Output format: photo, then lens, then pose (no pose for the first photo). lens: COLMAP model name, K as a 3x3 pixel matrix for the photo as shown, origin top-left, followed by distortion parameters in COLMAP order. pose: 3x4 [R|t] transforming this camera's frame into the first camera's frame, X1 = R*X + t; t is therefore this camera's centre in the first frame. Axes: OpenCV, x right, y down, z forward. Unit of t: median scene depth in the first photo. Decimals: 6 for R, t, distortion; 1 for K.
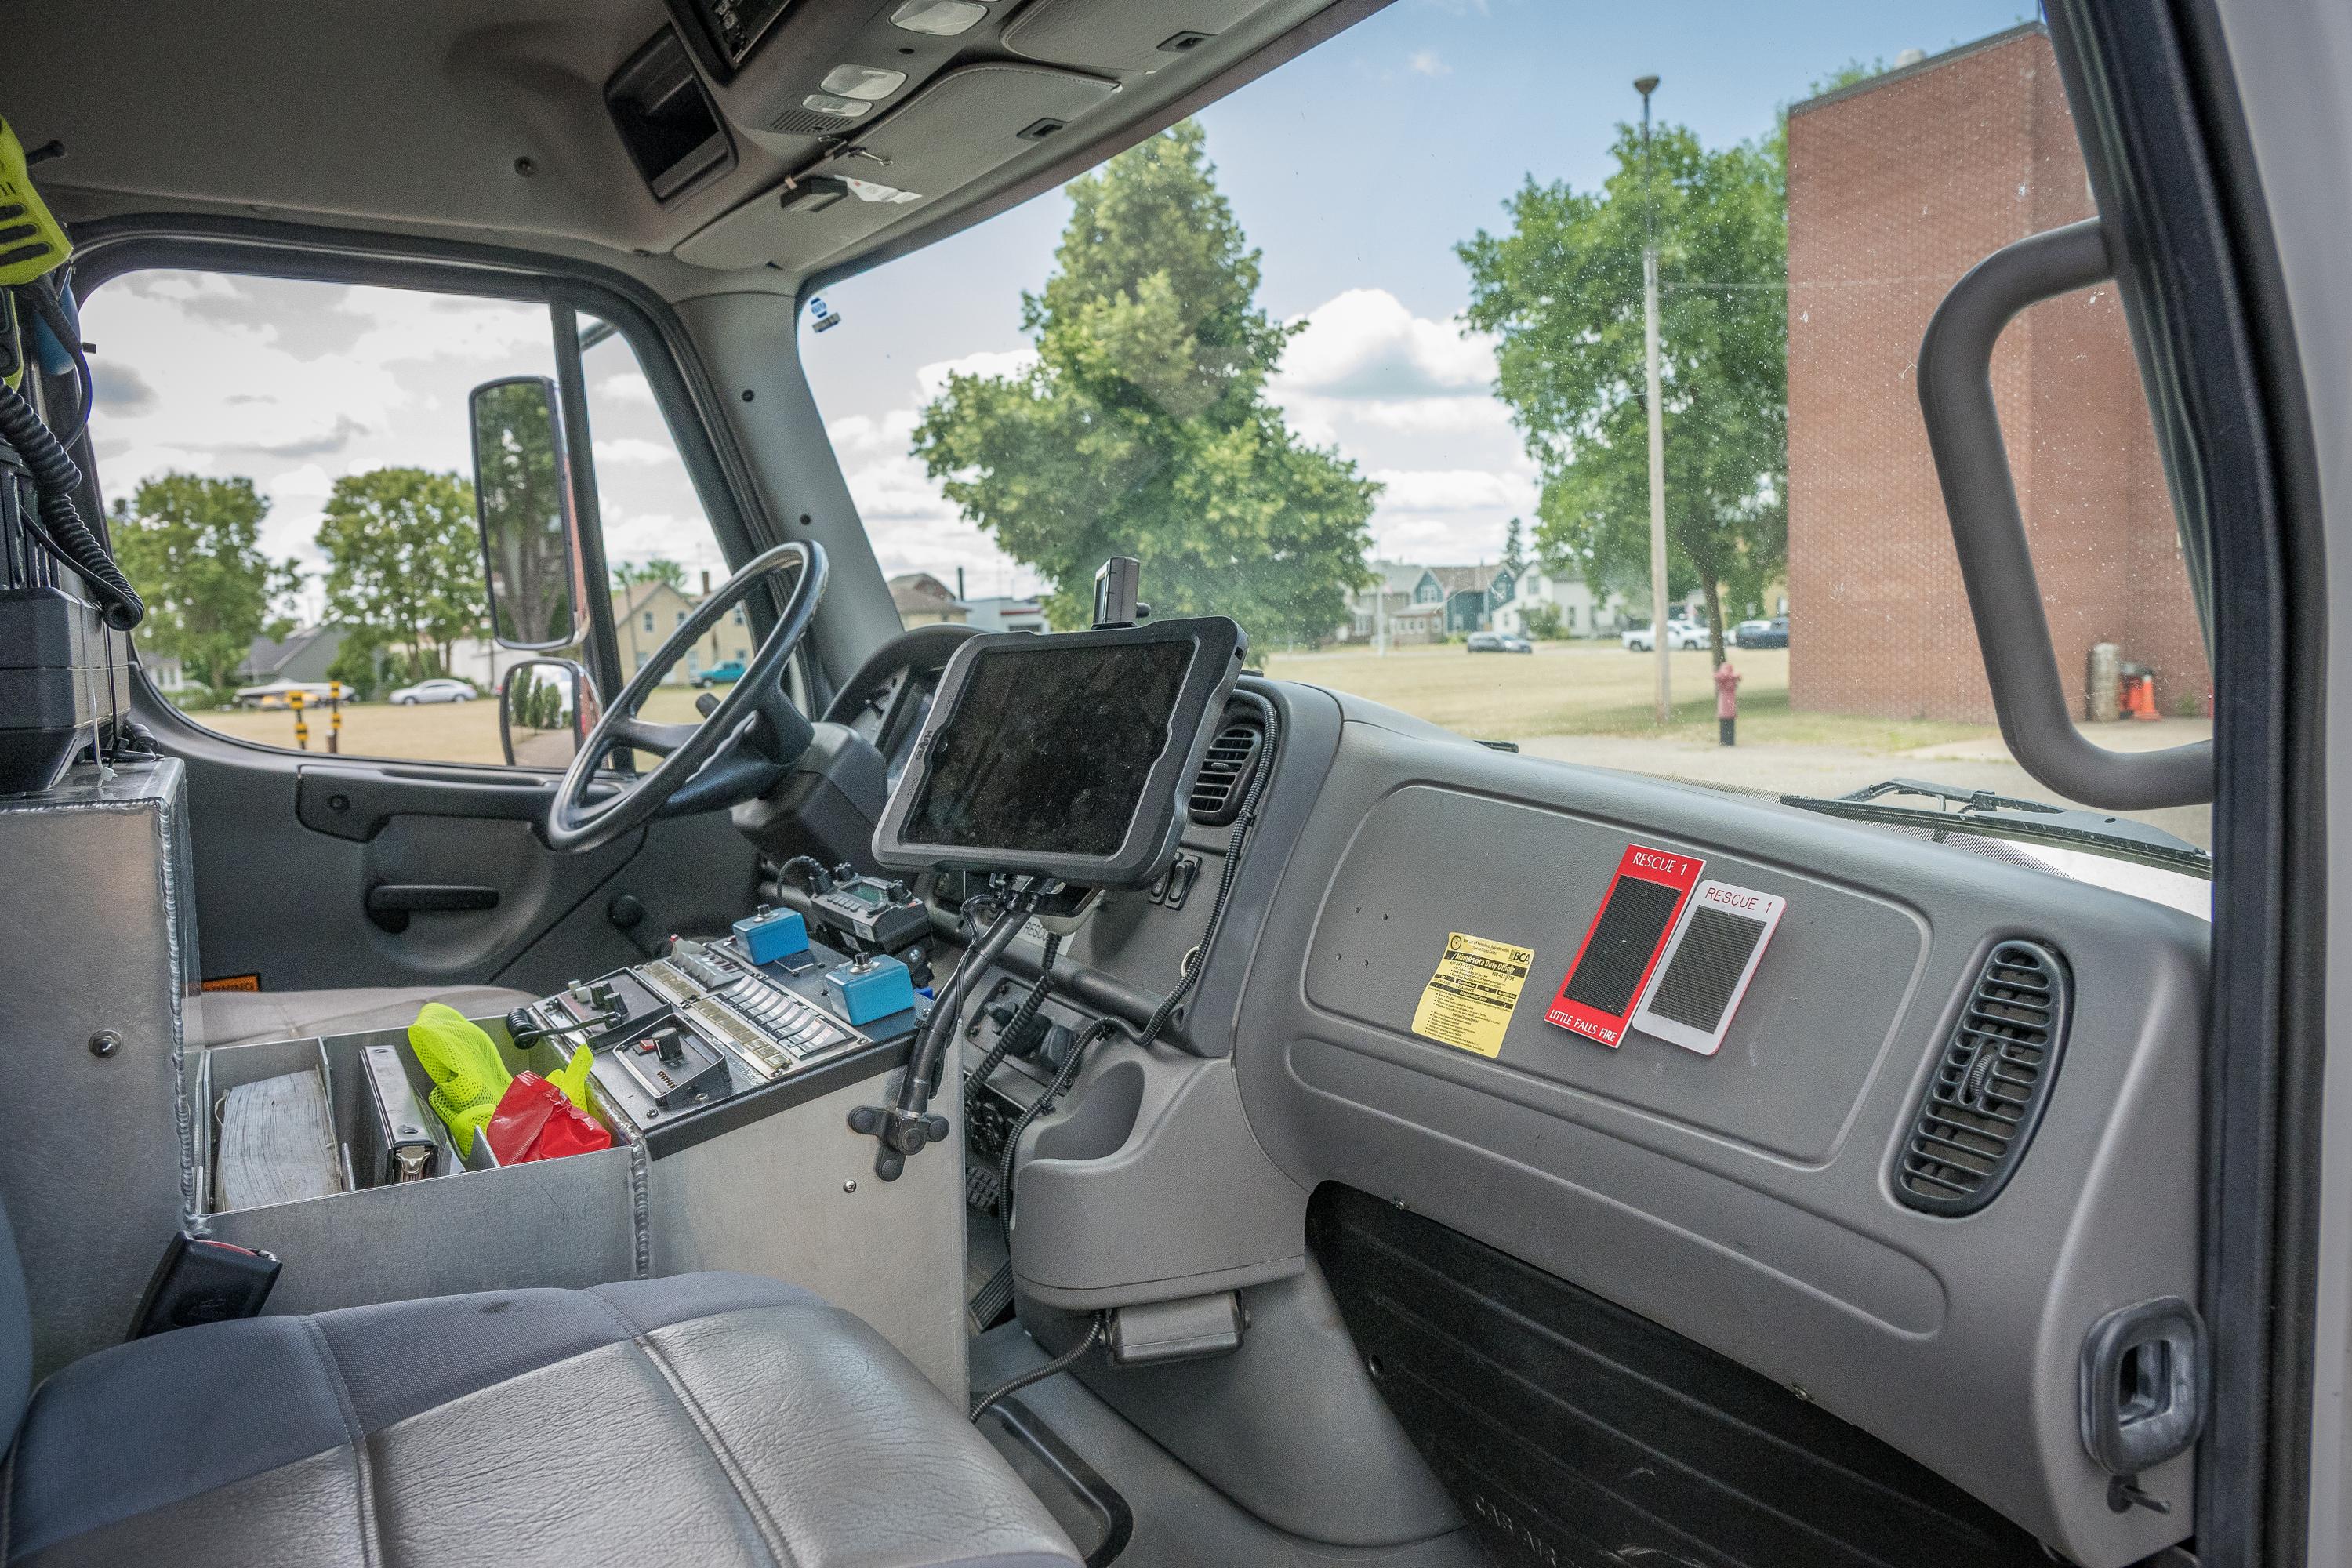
lens RADIAL K [[1504.7, 0, 1171.7], [0, 1504.7, 842.9], [0, 0, 1]] dist [0.001549, 0.000763]
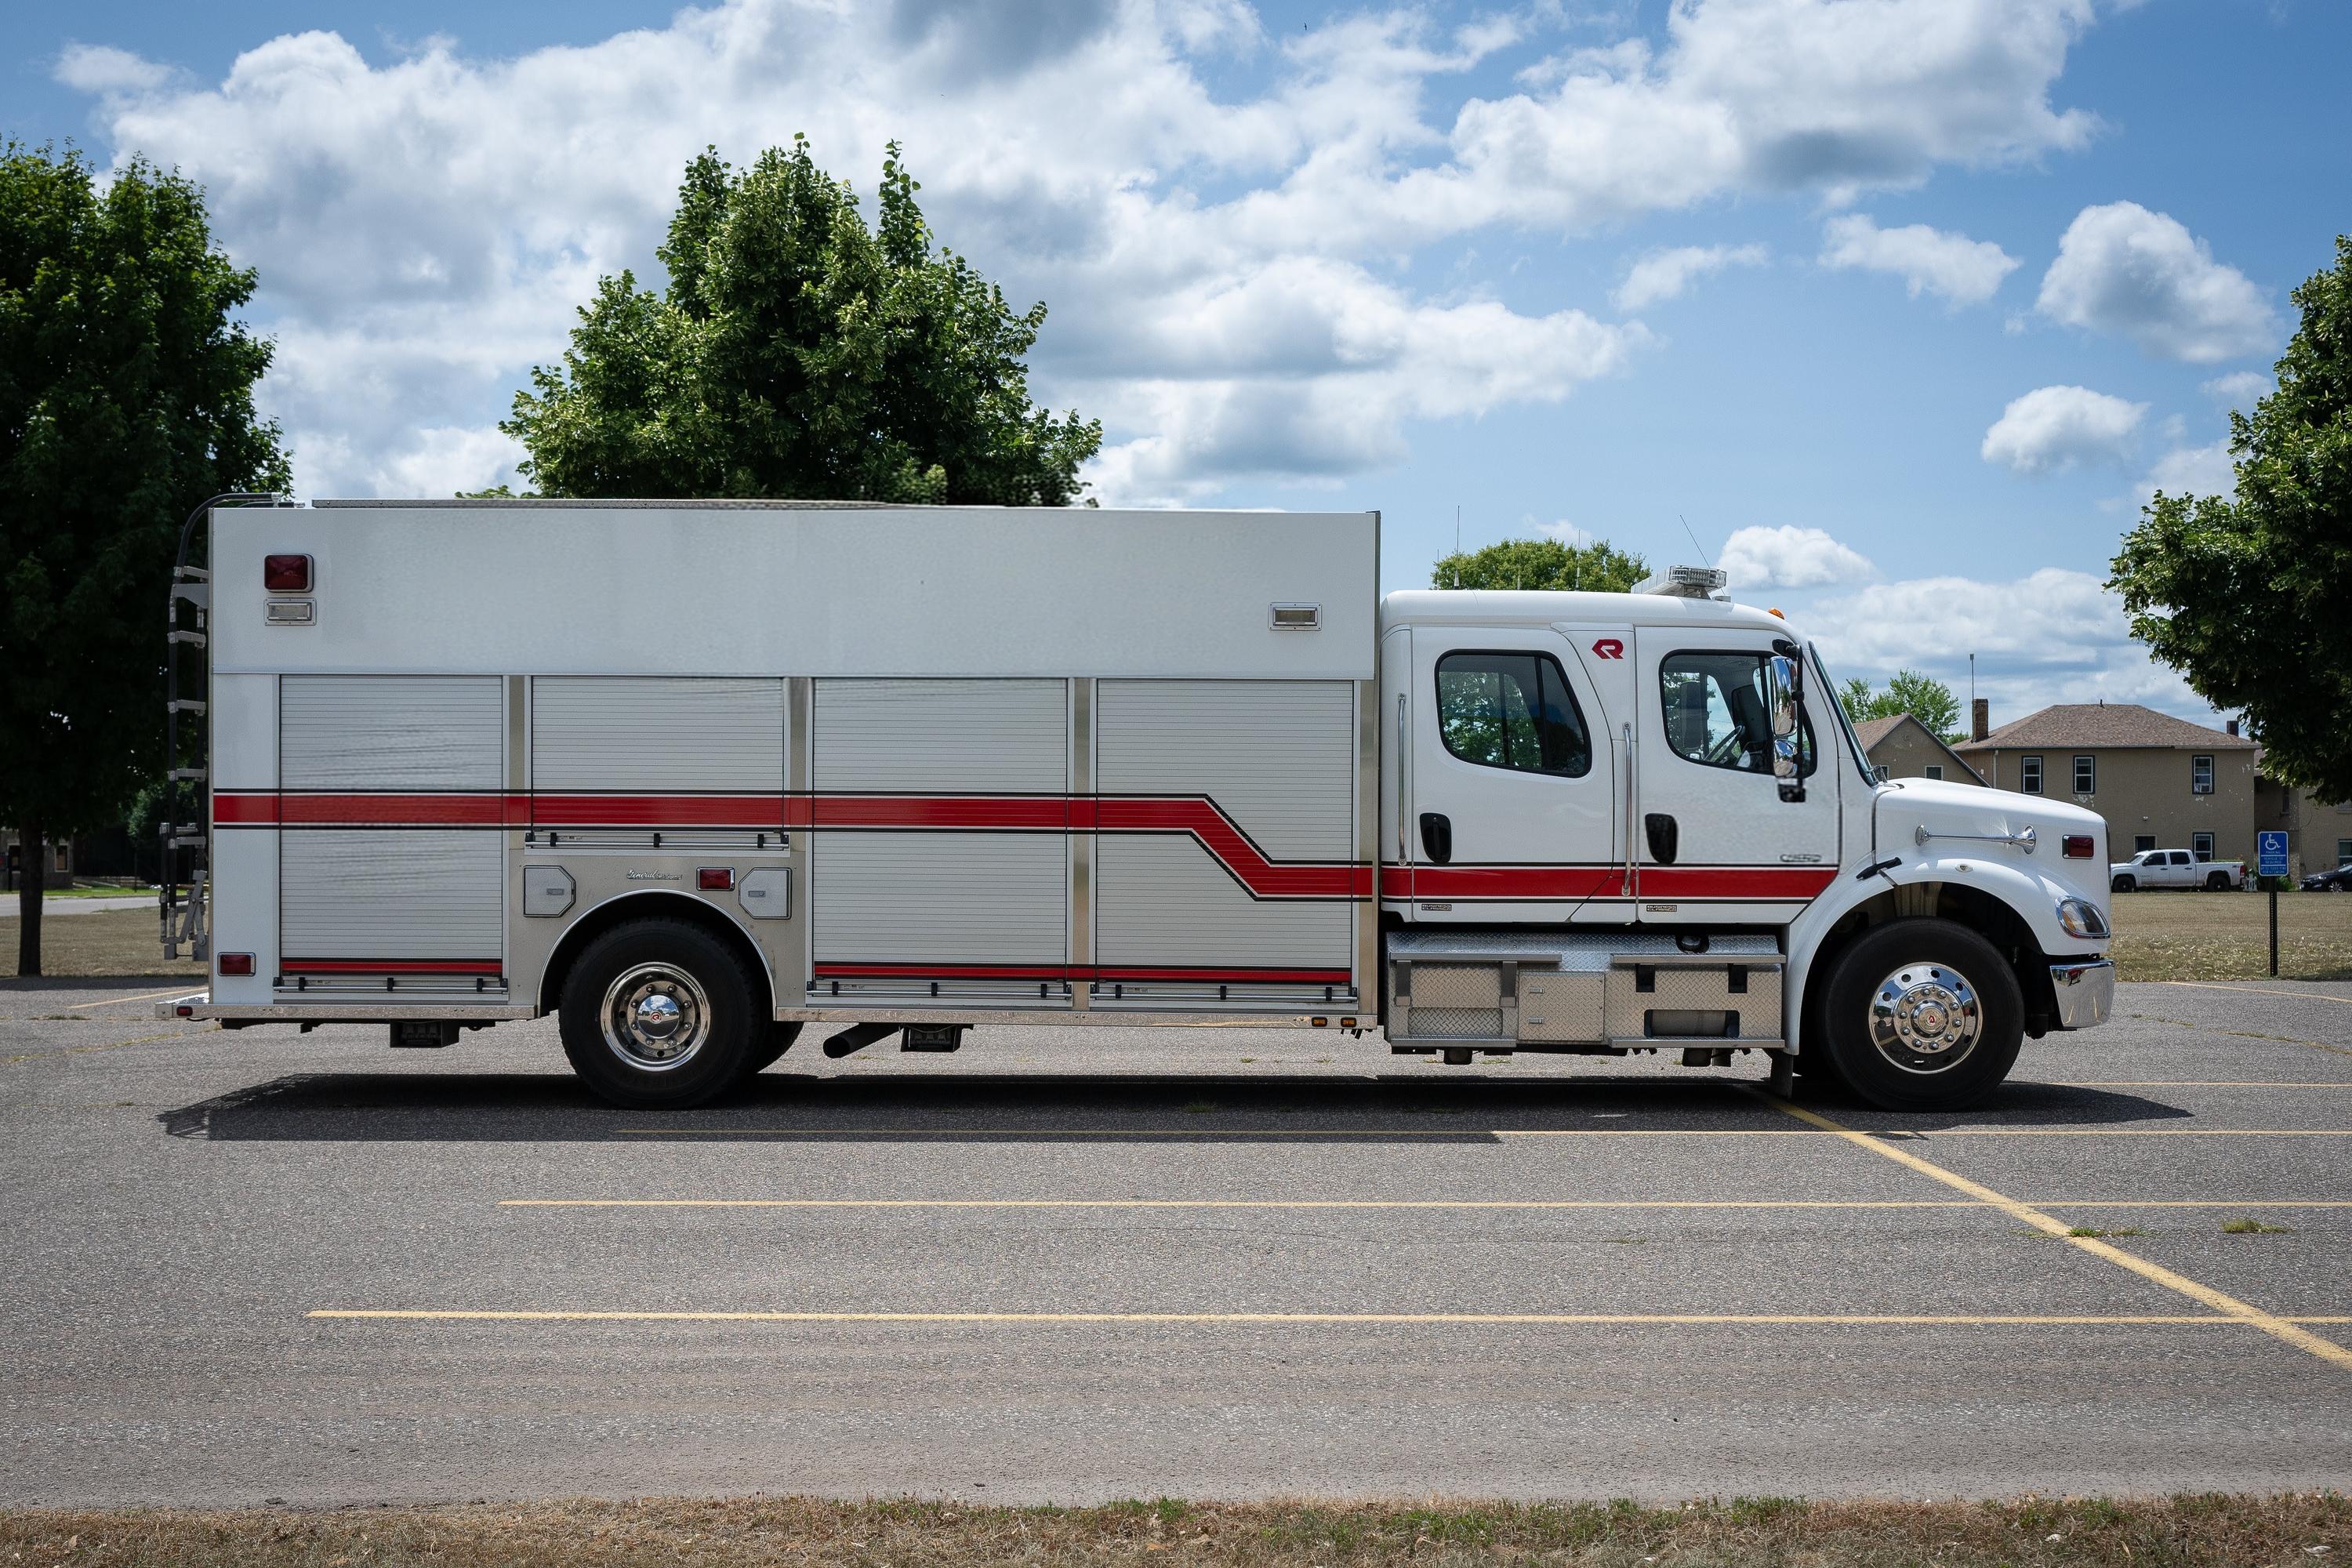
lens RADIAL K [[3011.4, 0, 1175.4], [0, 3011.4, 821.2], [0, 0, 1]] dist [-0.012934, 0.030362]
pose [[0.841600, 0.029275, -0.539308, 0.338685], [-0.102390, 0.989071, -0.106092, 0.128647], [0.530308, 0.144506, 0.835399, -0.785782]]
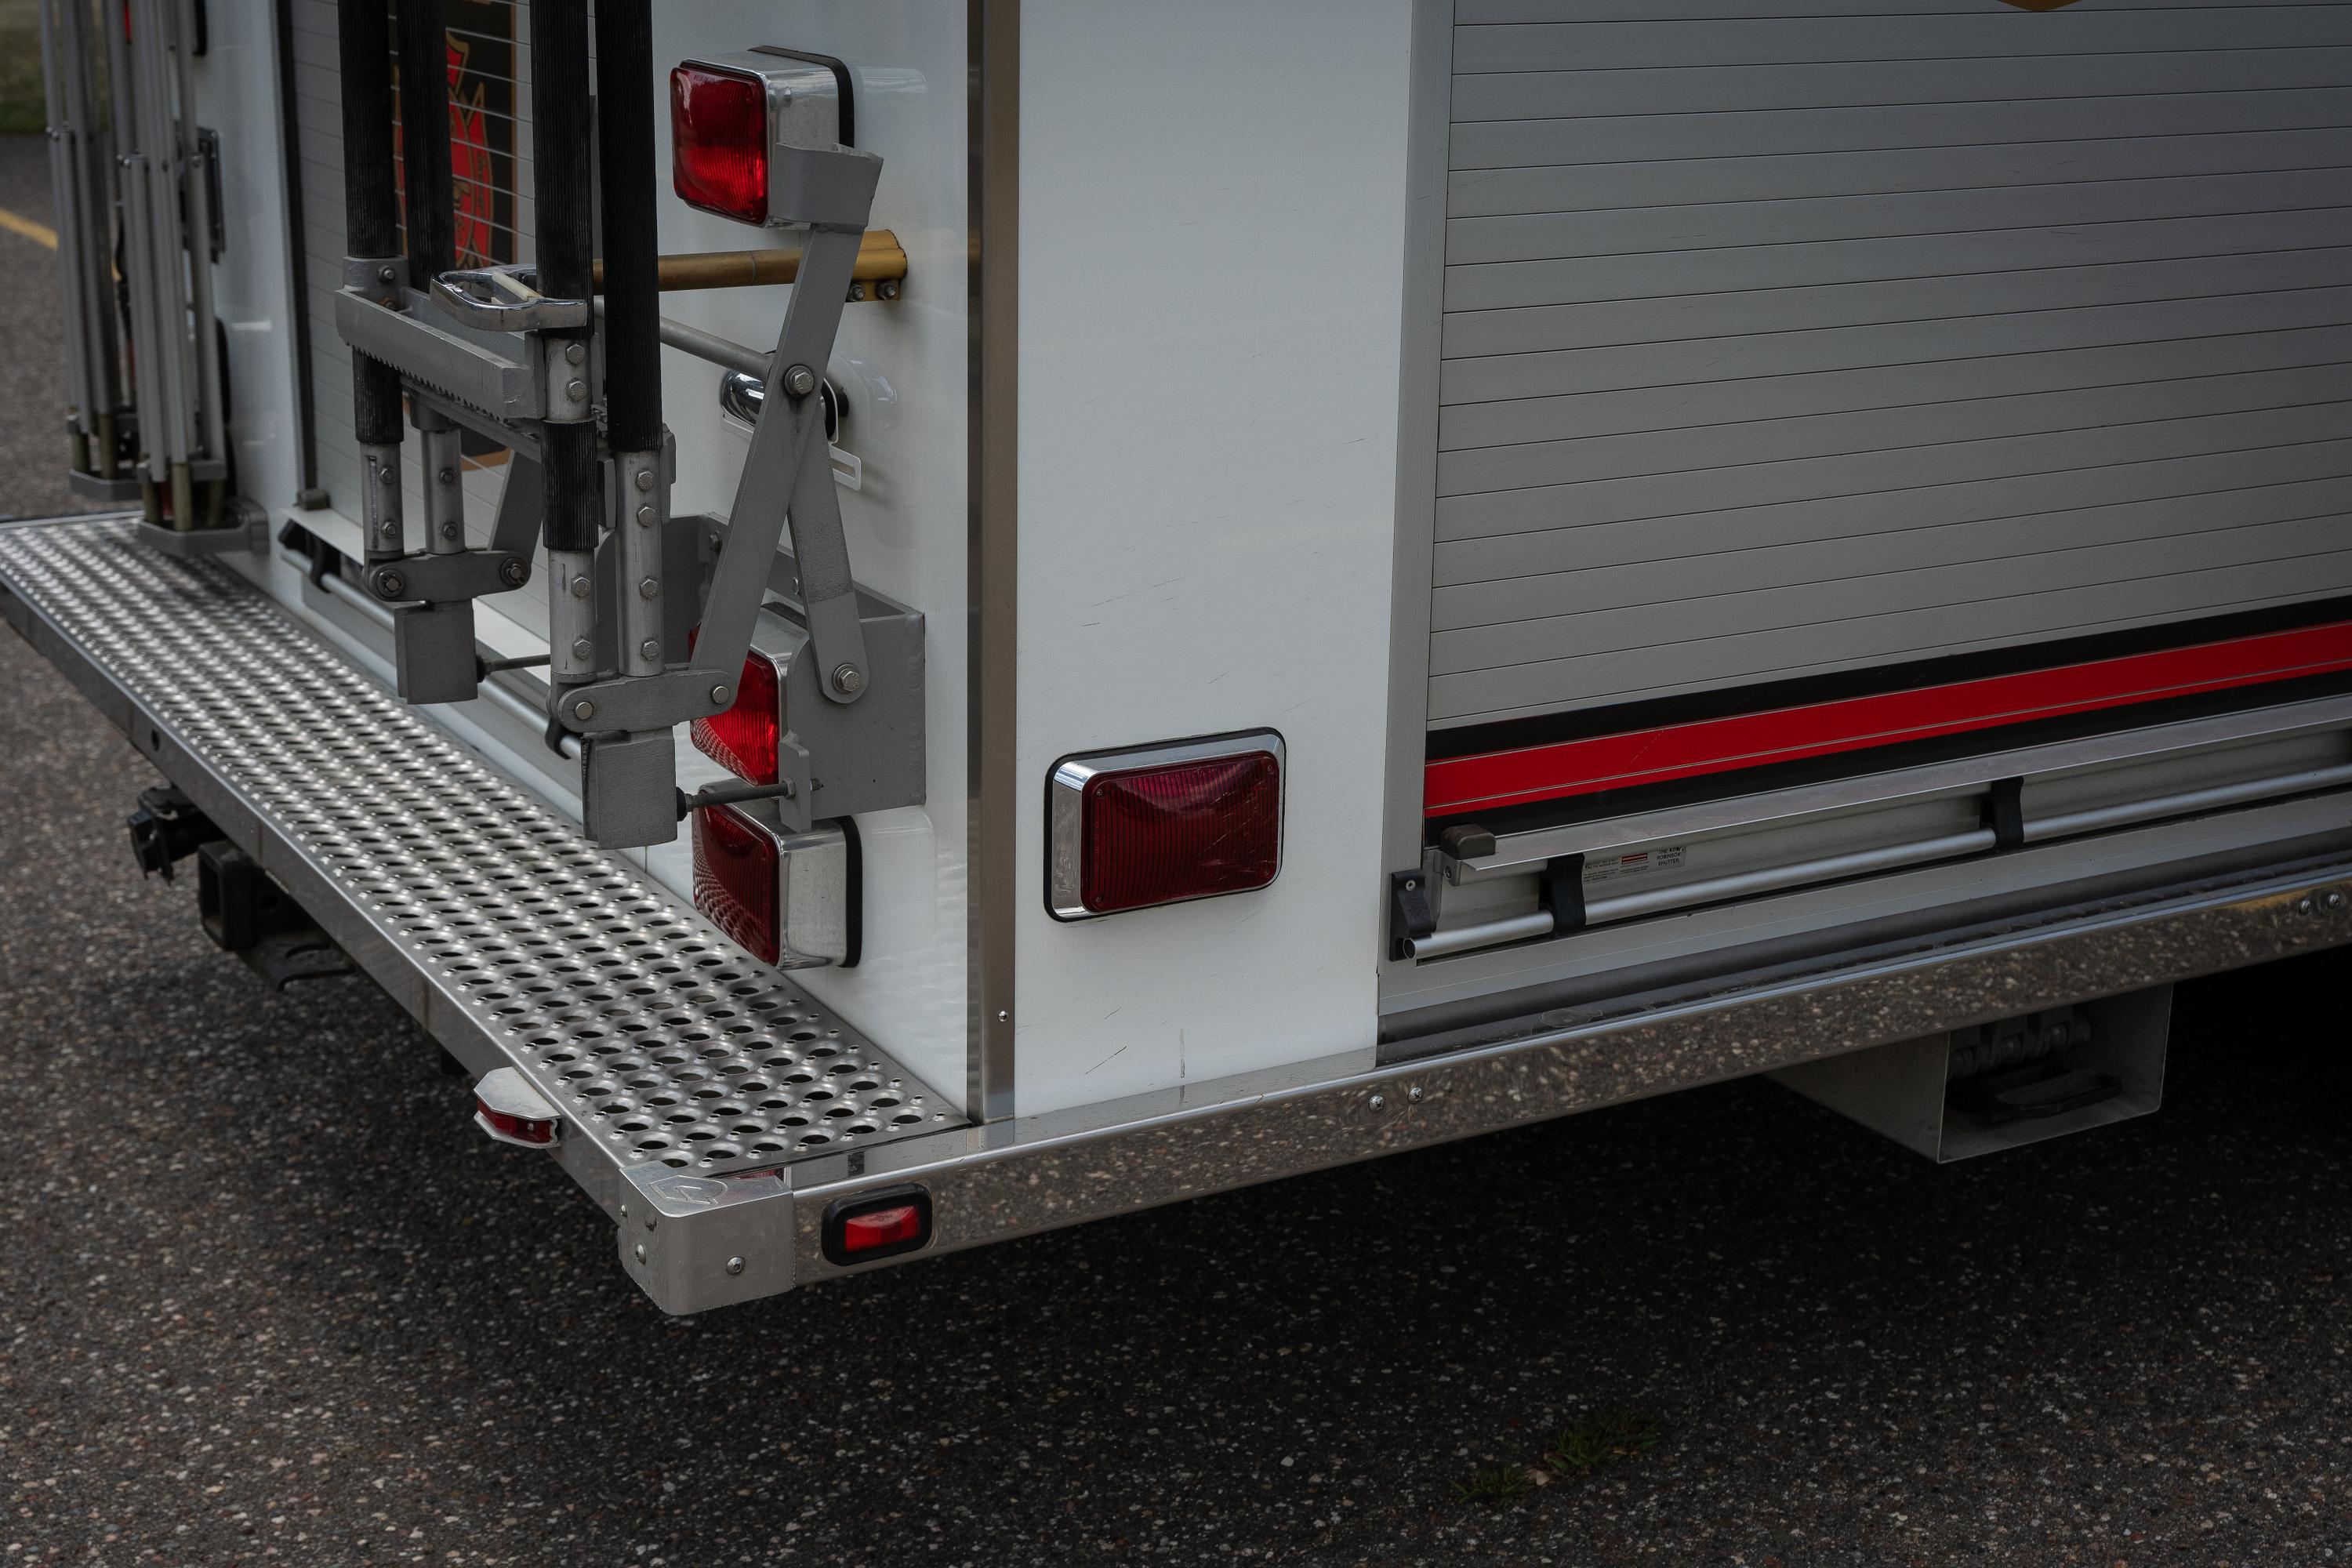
lens RADIAL K [[3375.3, 0, 1158.5], [0, 3375.3, 730.9], [0, 0, 1]] dist [0.006315, 0.038328]
pose [[0.998659, 0.047610, -0.020328, -0.352512], [-0.044551, 0.990392, 0.130919, 0.083870], [0.026365, -0.129837, 0.991185, -0.331710]]
